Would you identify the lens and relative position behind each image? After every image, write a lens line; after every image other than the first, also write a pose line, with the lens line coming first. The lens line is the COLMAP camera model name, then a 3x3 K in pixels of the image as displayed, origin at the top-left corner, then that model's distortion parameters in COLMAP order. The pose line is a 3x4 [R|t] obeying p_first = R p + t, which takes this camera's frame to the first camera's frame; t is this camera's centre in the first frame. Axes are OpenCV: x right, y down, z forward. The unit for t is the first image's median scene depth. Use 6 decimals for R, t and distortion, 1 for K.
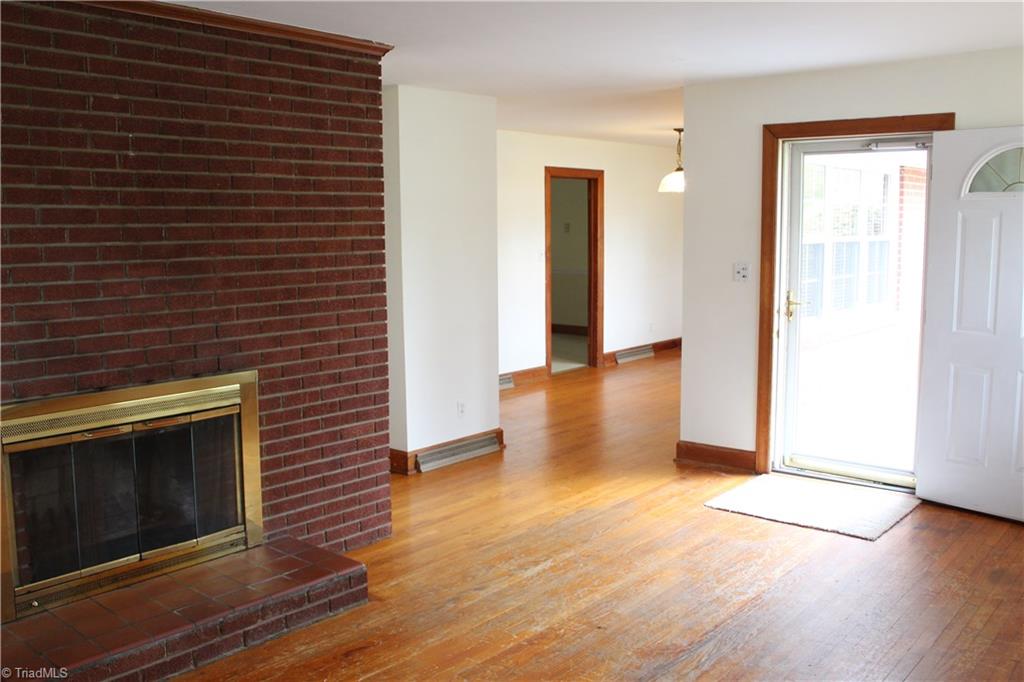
lens RADIAL K [[941.1, 0, 515.8], [0, 941.1, 341.4], [0, 0, 1]] dist [-0.078967, 0.000000]
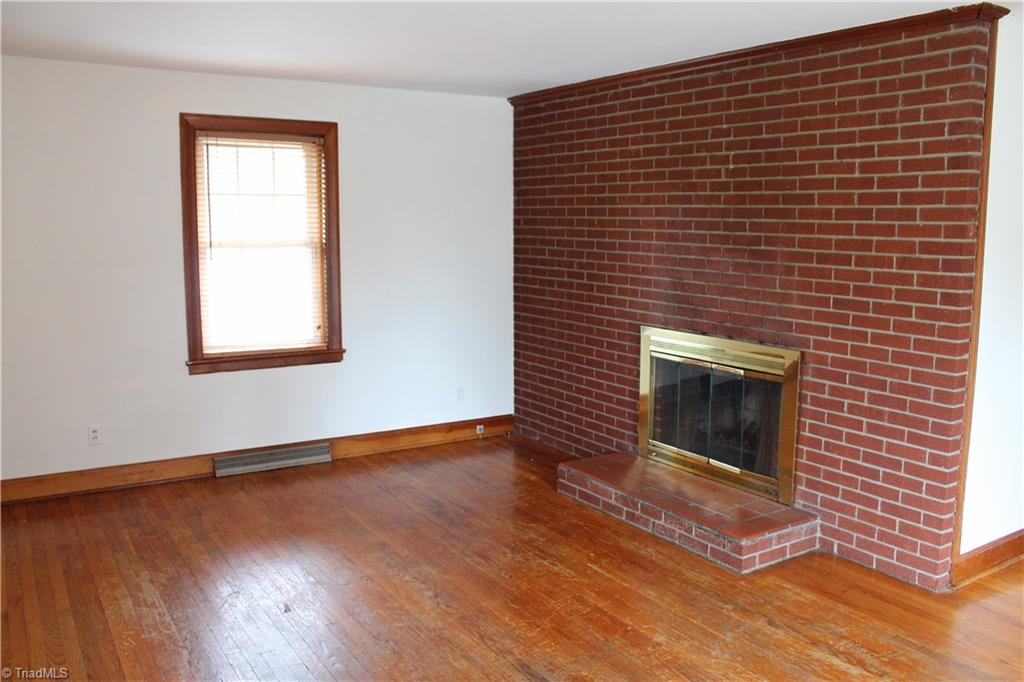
lens RADIAL K [[857.6, 0, 516.2], [0, 857.6, 340.3], [0, 0, 1]] dist [-0.144586, 0.112489]
pose [[-0.292813, 0.137644, -0.946211, 0.872484], [-0.122056, 0.976108, 0.179765, -0.137658], [0.948347, 0.168128, -0.269017, 1.066146]]
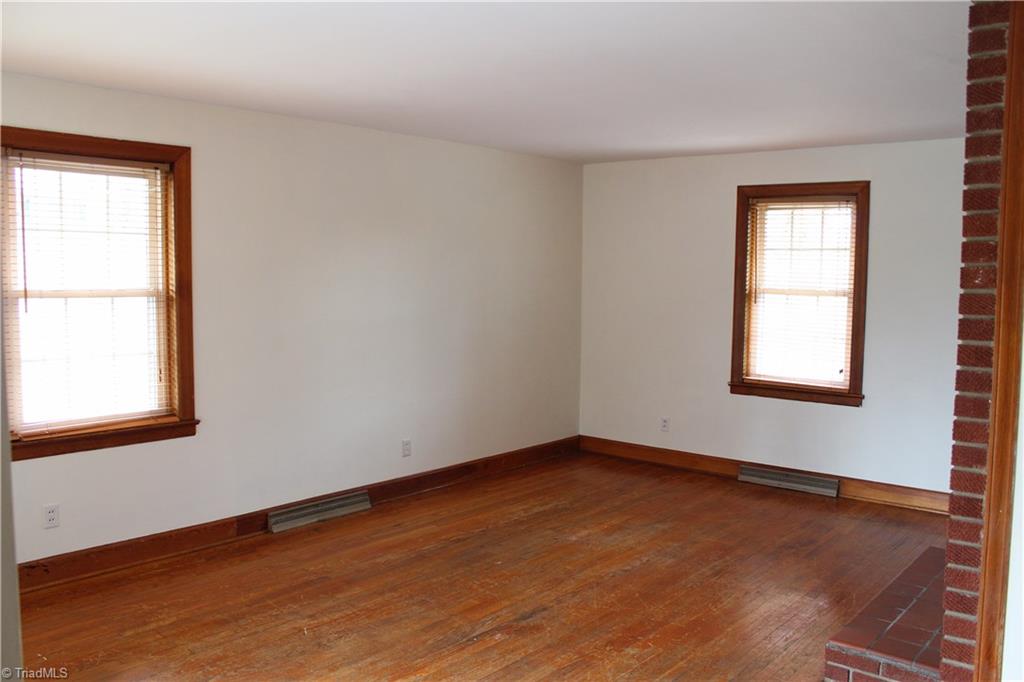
lens RADIAL K [[857.6, 0, 510.4], [0, 857.6, 343.4], [0, 0, 1]] dist [-0.144586, 0.112489]
pose [[-0.999994, -0.000775, 0.003274, 0.161432], [-0.000070, 0.977685, 0.210078, -0.237874], [-0.003364, 0.210077, -0.977679, 1.902027]]
